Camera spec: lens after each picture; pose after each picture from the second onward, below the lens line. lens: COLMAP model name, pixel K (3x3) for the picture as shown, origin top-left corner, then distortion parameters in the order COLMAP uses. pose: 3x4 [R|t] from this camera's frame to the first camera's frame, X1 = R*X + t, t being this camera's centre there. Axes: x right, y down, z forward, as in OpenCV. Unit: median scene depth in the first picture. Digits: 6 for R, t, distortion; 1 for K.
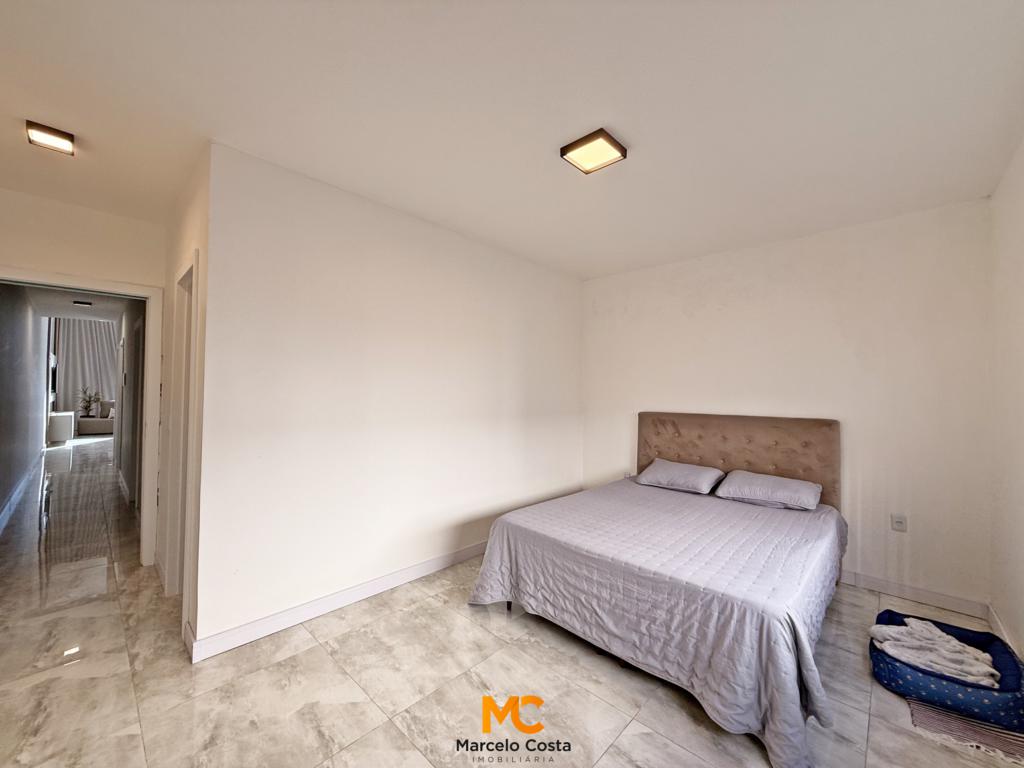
lens RADIAL K [[410.1, 0, 511.8], [0, 410.1, 382.3], [0, 0, 1]] dist [0.000667, 0.000007]
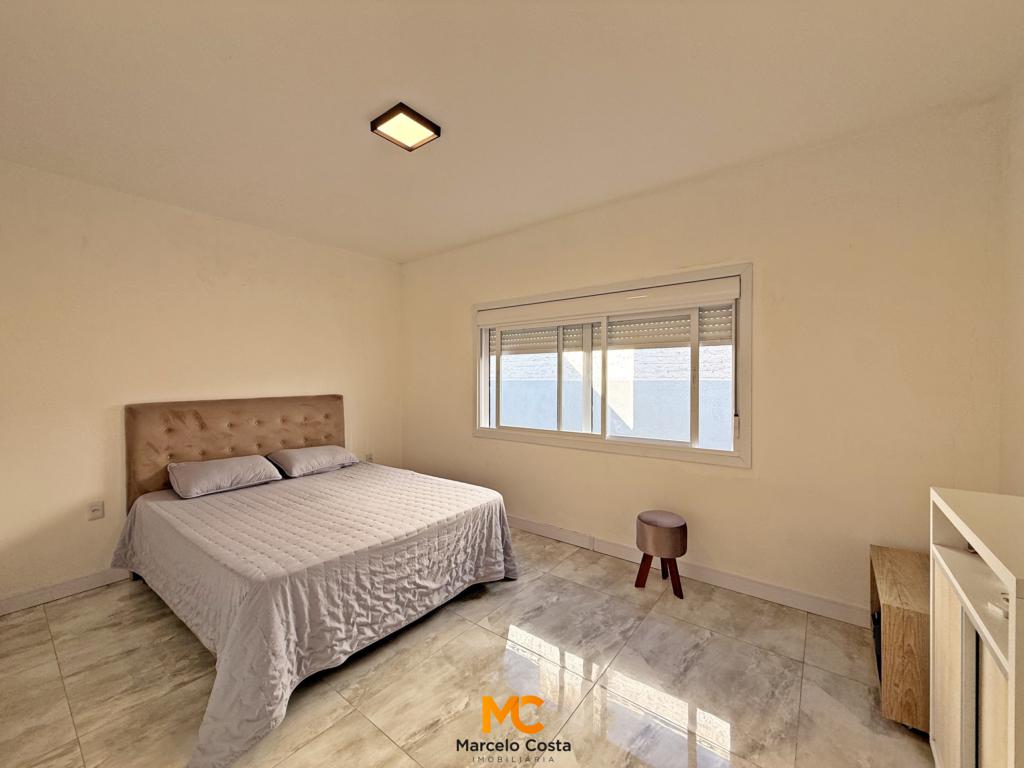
lens RADIAL K [[410.6, 0, 513.5], [0, 410.6, 373.1], [0, 0, 1]] dist [-0.018442, -0.000202]
pose [[-0.106373, -0.004226, 0.994317, -0.788599], [-0.012768, 0.999914, 0.002884, 0.019473], [-0.994244, -0.012389, -0.106418, 0.828673]]
